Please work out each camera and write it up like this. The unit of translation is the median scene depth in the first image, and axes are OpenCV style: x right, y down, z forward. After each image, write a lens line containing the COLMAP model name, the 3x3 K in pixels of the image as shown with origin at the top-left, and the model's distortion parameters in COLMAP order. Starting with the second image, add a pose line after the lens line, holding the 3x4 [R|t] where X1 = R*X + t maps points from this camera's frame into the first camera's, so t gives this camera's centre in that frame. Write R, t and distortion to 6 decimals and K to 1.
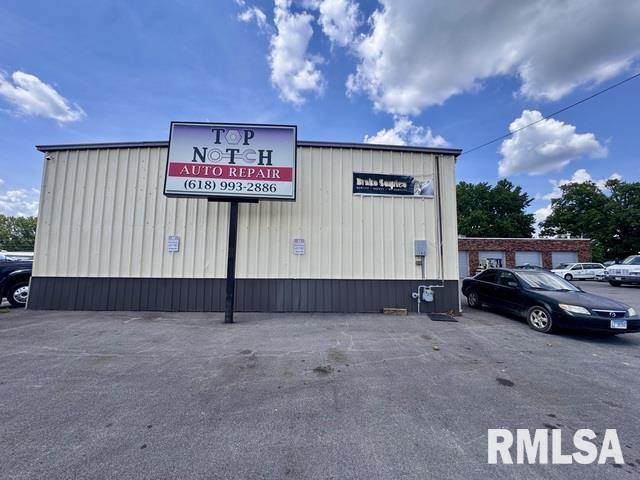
lens RADIAL K [[254.5, 0, 320.0], [0, 254.5, 240.0], [0, 0, 1]] dist [-0.003063, -0.000019]
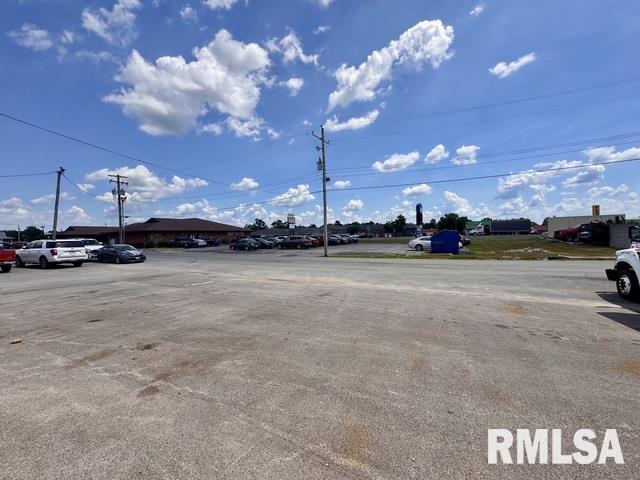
lens RADIAL K [[254.5, 0, 320.0], [0, 254.5, 240.0], [0, 0, 1]] dist [-0.003063, -0.000019]
pose [[-0.878488, 0.004788, 0.477741, -1.081497], [-0.029594, 0.997484, -0.064416, 0.117460], [-0.476848, -0.070727, -0.876136, 1.558166]]
